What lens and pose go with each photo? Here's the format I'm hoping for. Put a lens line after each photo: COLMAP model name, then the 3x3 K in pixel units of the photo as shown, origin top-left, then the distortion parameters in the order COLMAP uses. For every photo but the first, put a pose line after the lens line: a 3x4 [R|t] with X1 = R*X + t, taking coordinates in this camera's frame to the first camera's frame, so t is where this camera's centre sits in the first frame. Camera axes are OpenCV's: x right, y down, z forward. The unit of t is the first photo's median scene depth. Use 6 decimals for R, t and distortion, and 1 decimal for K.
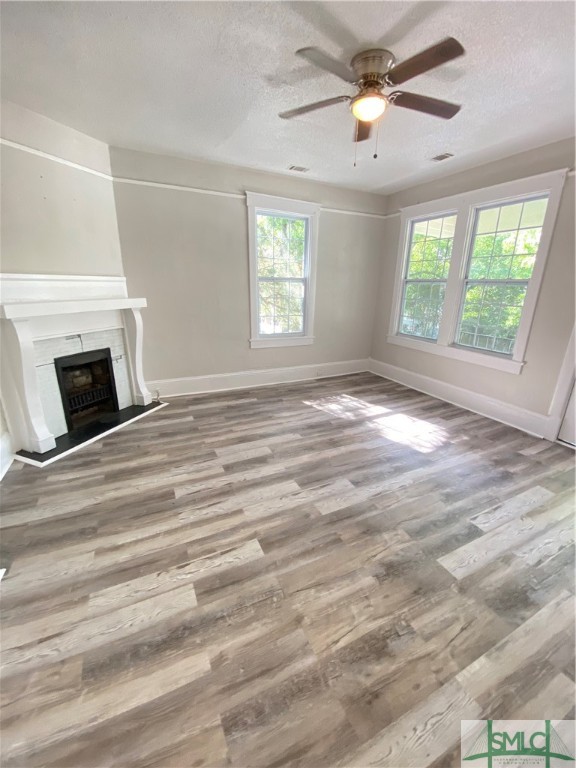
lens RADIAL K [[302.2, 0, 289.3], [0, 302.2, 388.5], [0, 0, 1]] dist [0.013550, -0.015858]
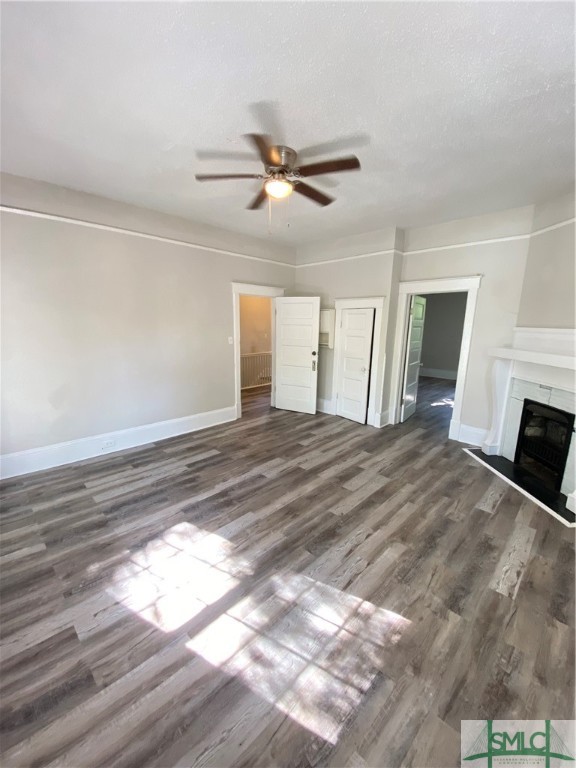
lens RADIAL K [[302.2, 0, 289.3], [0, 302.2, 388.5], [0, 0, 1]] dist [0.013550, -0.015858]
pose [[-0.940744, 0.040245, -0.336722, 0.443484], [-0.140173, 0.857993, 0.494166, -0.557995], [0.308793, 0.512083, -0.801510, 1.582433]]
